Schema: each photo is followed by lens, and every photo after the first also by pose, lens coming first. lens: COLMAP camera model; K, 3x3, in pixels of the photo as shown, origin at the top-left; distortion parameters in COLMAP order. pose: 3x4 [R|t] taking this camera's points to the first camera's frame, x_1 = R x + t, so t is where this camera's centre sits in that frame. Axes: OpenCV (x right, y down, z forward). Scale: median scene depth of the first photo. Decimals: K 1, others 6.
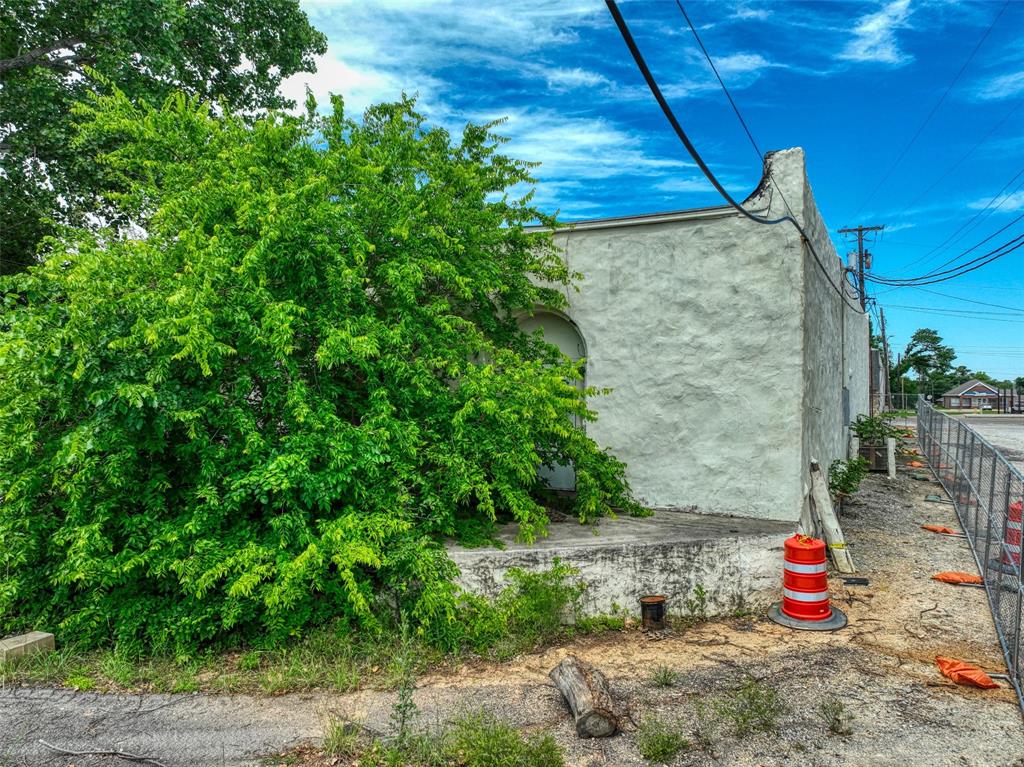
lens RADIAL K [[660.5, 0, 512.0], [0, 660.5, 383.5], [0, 0, 1]] dist [0.033532, -0.053324]
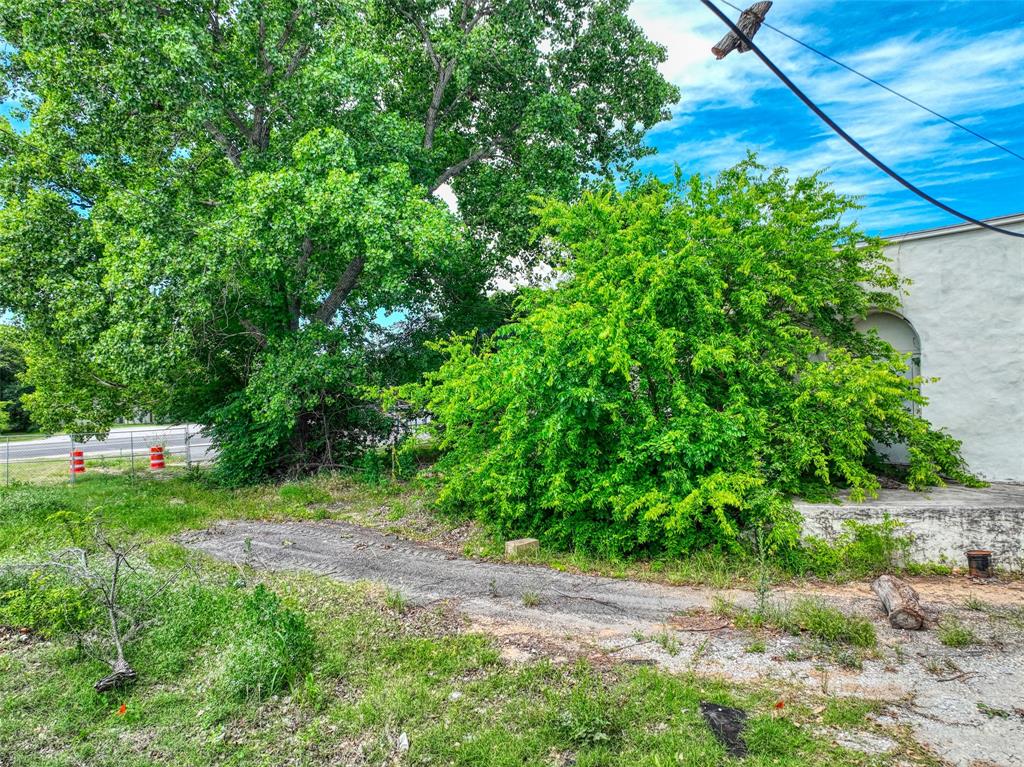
lens RADIAL K [[729.4, 0, 512.0], [0, 729.4, 383.5], [0, 0, 1]] dist [0.034755, -0.005238]
pose [[0.882518, -0.029439, -0.469356, 0.103365], [0.043036, 0.998907, 0.018266, -0.042347], [0.468306, -0.036319, 0.882820, -0.567881]]
